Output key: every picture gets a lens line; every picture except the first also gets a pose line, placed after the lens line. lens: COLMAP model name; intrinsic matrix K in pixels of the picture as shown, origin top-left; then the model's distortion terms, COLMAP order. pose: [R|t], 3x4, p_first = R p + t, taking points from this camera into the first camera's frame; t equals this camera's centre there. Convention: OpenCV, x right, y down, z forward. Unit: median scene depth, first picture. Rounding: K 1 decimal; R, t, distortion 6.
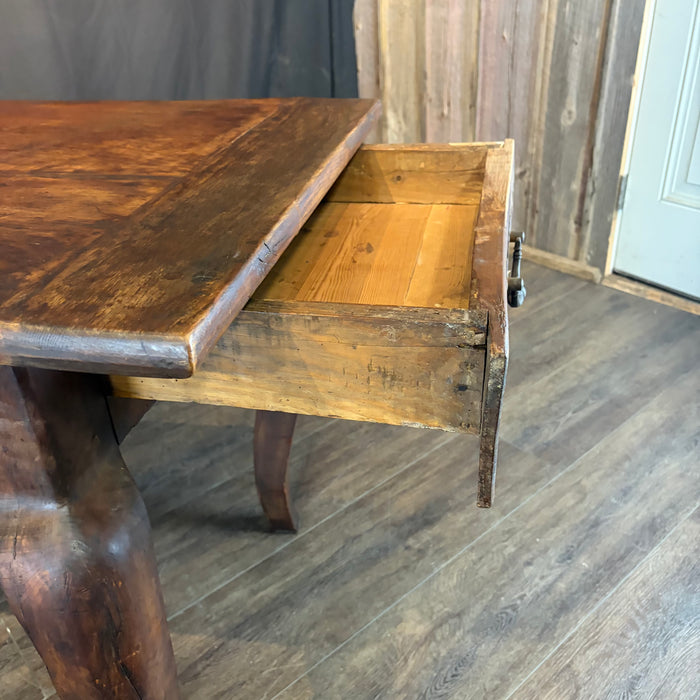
lens RADIAL K [[711.8, 0, 355.3], [0, 711.8, 356.2], [0, 0, 1]] dist [0.015164, 0.000000]
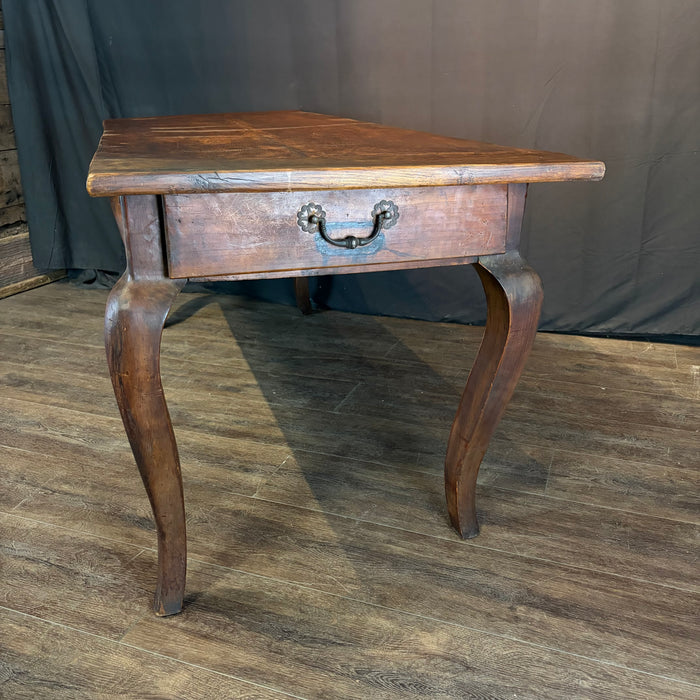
lens RADIAL K [[711.8, 0, 350.4], [0, 711.8, 350.9], [0, 0, 1]] dist [0.015164, 0.000000]
pose [[0.467772, 0.350717, -0.811287, 0.679631], [-0.462167, 0.879471, 0.113717, -0.053317], [0.753386, 0.321757, 0.573483, 0.170739]]
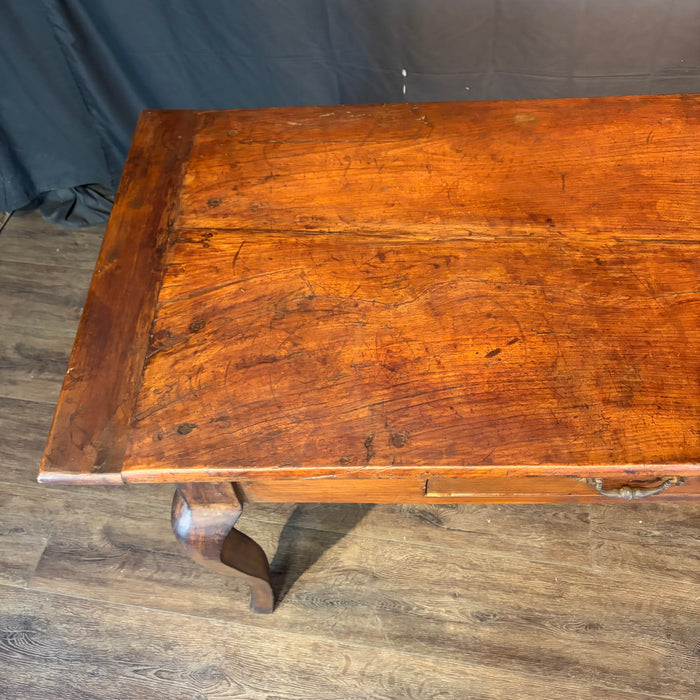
lens RADIAL K [[711.8, 0, 348.6], [0, 711.8, 347.9], [0, 0, 1]] dist [0.015164, 0.000000]
pose [[0.626900, 0.641719, -0.441806, -0.588169], [-0.376922, 0.746102, 0.548873, -0.545973], [0.681855, -0.177562, 0.709609, 0.008512]]
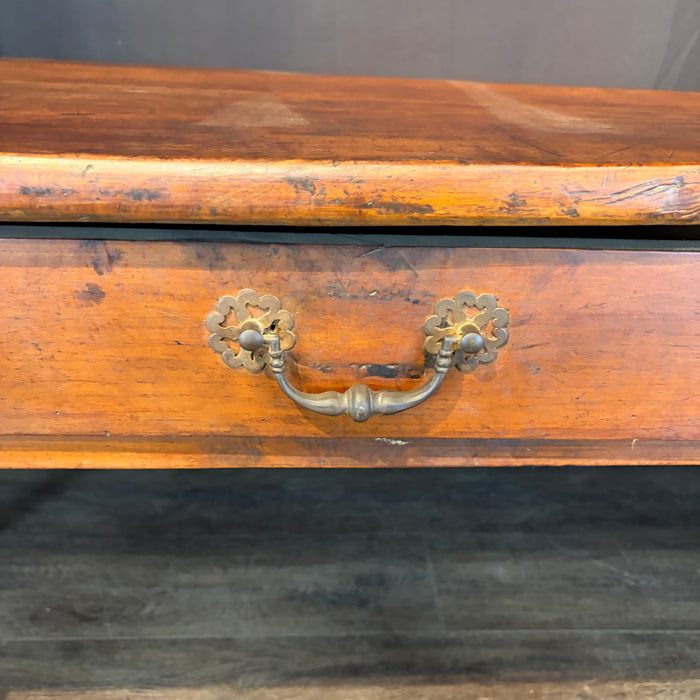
lens RADIAL K [[720.8, 0, 349.1], [0, 720.8, 353.1], [0, 0, 1]] dist [0.008578, 0.000000]
pose [[0.773930, 0.318518, -0.547338, -0.594248], [-0.379753, 0.925087, 0.001379, -0.127441], [0.506774, 0.206786, 0.836911, 0.513123]]
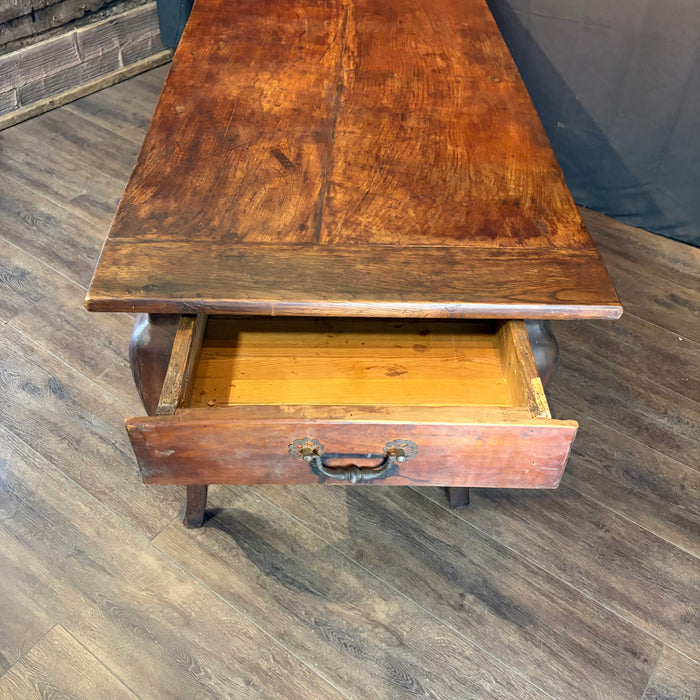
lens RADIAL K [[711.8, 0, 346.0], [0, 711.8, 358.9], [0, 0, 1]] dist [0.015164, 0.000000]
pose [[0.207012, 0.731788, -0.649332, 0.535129], [-0.531585, 0.641321, 0.553286, -0.546539], [0.821318, 0.230638, 0.521768, 0.168514]]
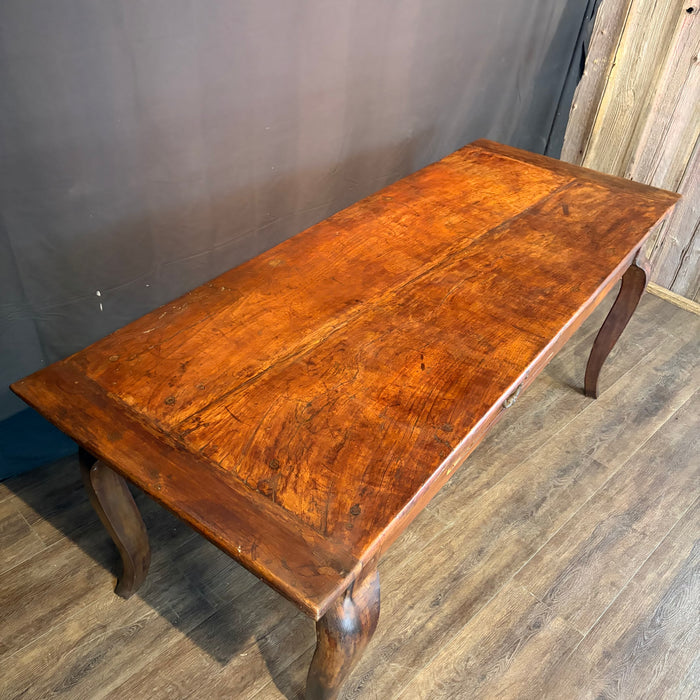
lens RADIAL K [[711.8, 0, 345.9], [0, 711.8, 347.3], [0, 0, 1]] dist [0.015164, 0.000000]
pose [[0.989819, 0.064779, 0.126734, -1.121623], [-0.078845, 0.990875, 0.109316, -0.323495], [-0.118496, -0.118195, 0.985895, -0.502113]]
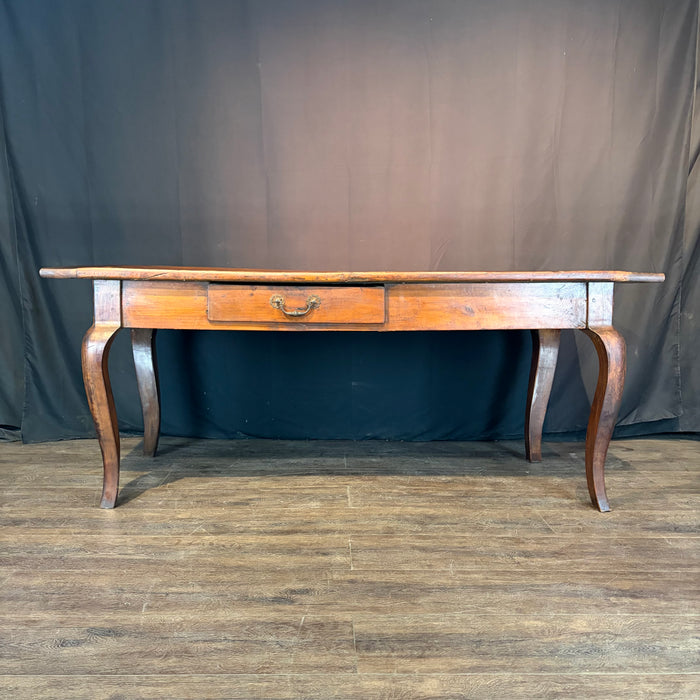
lens RADIAL K [[711.8, 0, 354.1], [0, 711.8, 344.5], [0, 0, 1]] dist [0.015164, 0.000000]
pose [[0.770424, 0.124860, -0.625186, 0.507830], [-0.367261, 0.888494, -0.275133, 0.408613], [0.521121, 0.441575, 0.730373, -0.432173]]
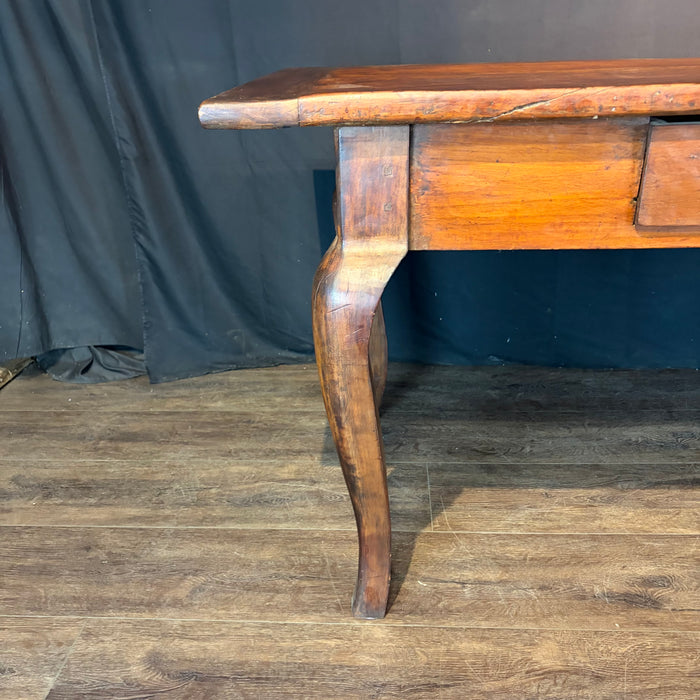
lens RADIAL K [[711.8, 0, 343.3], [0, 711.8, 352.3], [0, 0, 1]] dist [0.015164, 0.000000]
pose [[0.704735, 0.299754, -0.643036, -0.653742], [-0.359865, 0.932141, 0.040127, 0.176068], [0.611429, 0.203127, 0.764784, 0.008236]]
